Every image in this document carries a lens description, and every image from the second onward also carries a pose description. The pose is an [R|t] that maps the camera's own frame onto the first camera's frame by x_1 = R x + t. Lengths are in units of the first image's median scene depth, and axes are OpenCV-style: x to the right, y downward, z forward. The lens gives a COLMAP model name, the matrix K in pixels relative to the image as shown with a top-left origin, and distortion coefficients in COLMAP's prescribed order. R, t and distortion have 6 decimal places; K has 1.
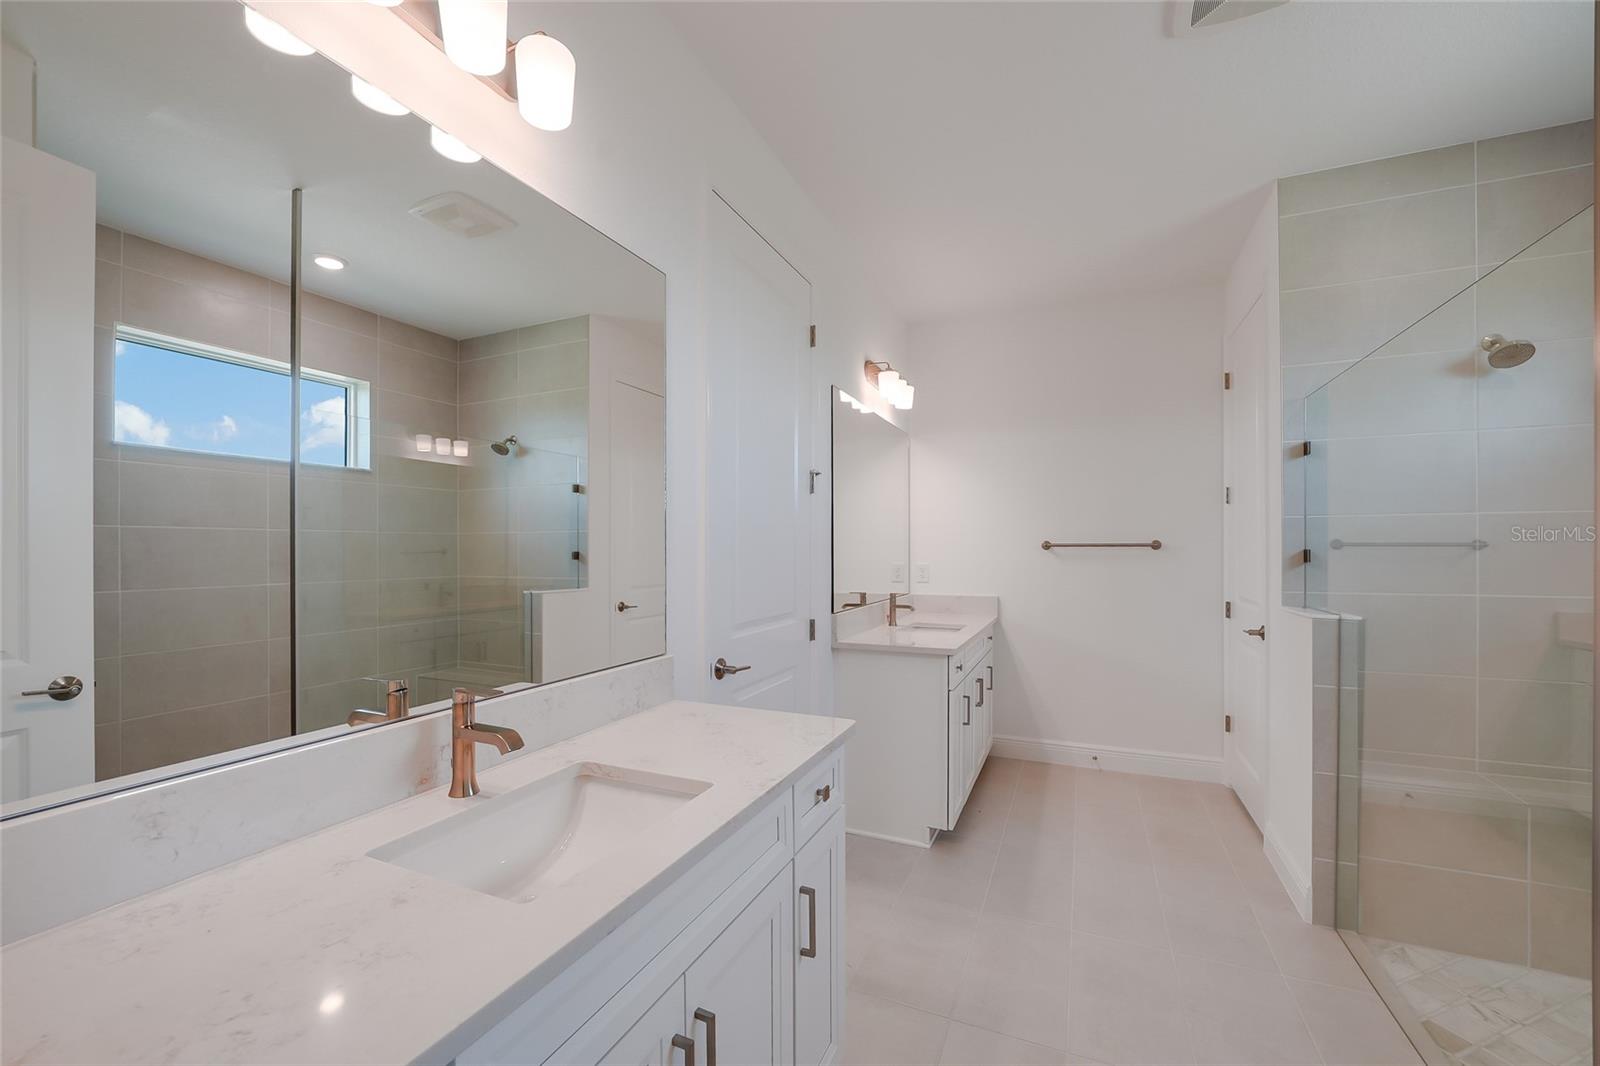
lens RADIAL K [[594.9, 0, 801.8], [0, 594.9, 549.0], [0, 0, 1]] dist [-0.009241, 0.000103]
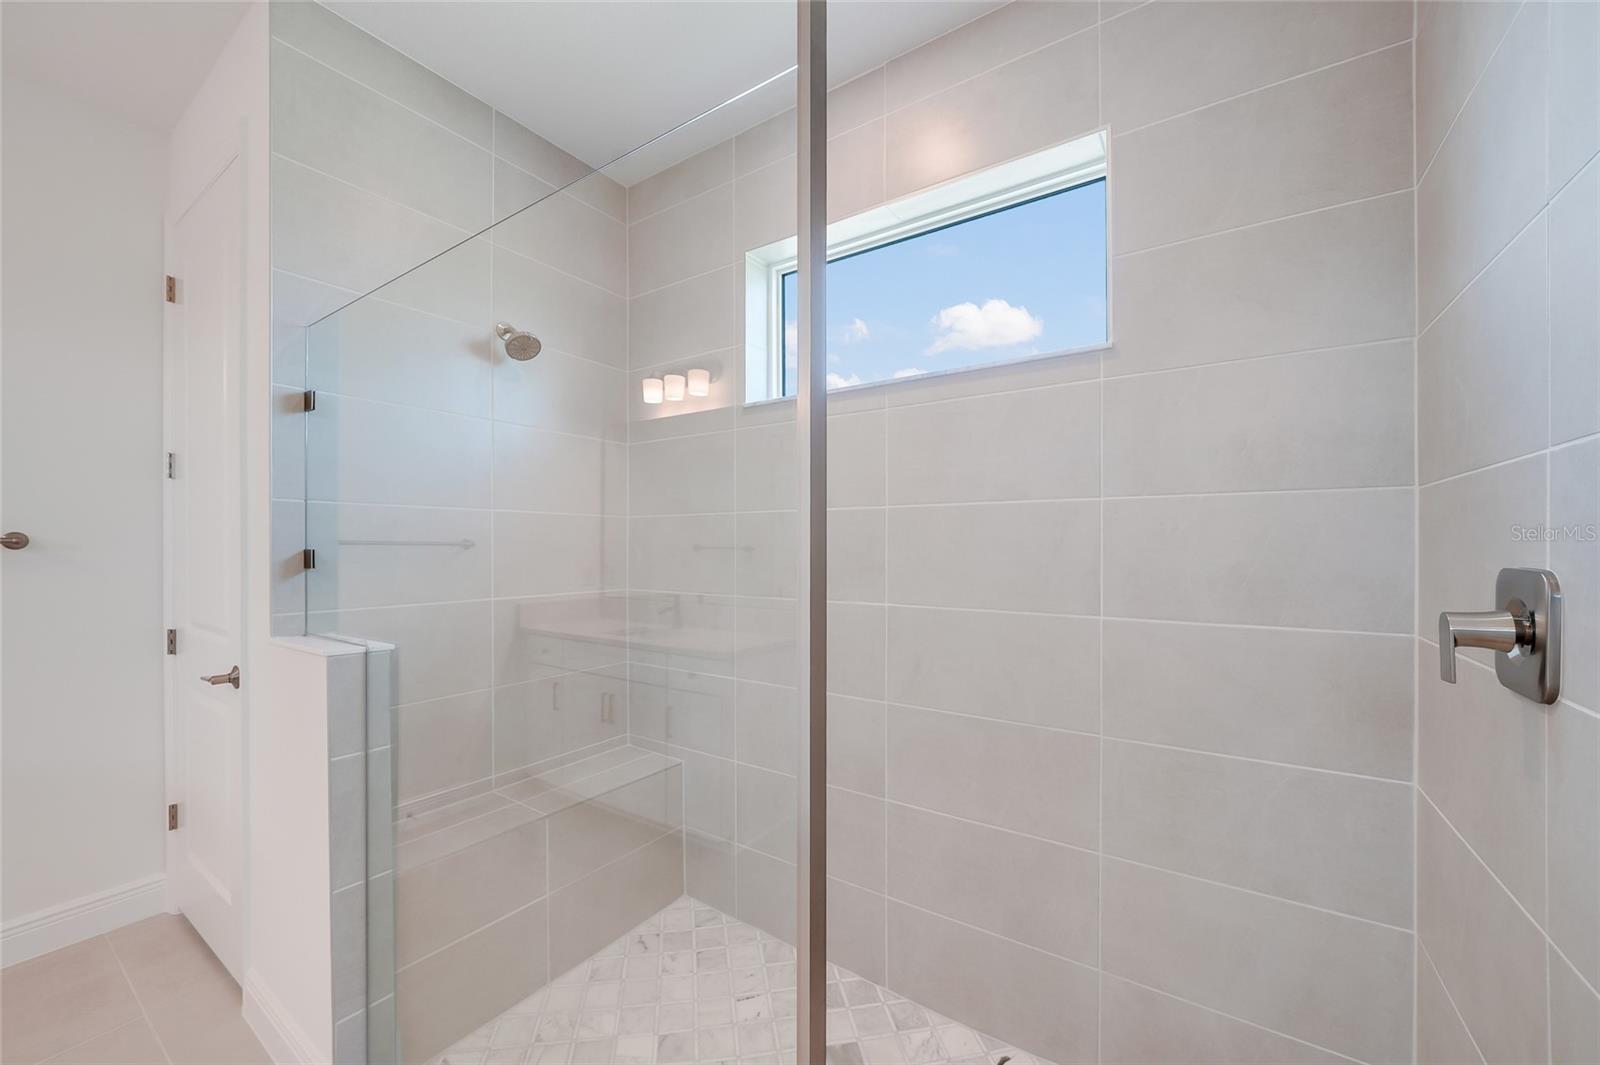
lens RADIAL K [[594.9, 0, 801.8], [0, 594.9, 548.5], [0, 0, 1]] dist [-0.009241, 0.000103]
pose [[0.125508, -0.002831, 0.992089, 0.252698], [-0.001384, 0.999994, 0.003029, -0.003544], [-0.992092, -0.001753, 0.125504, 0.354837]]
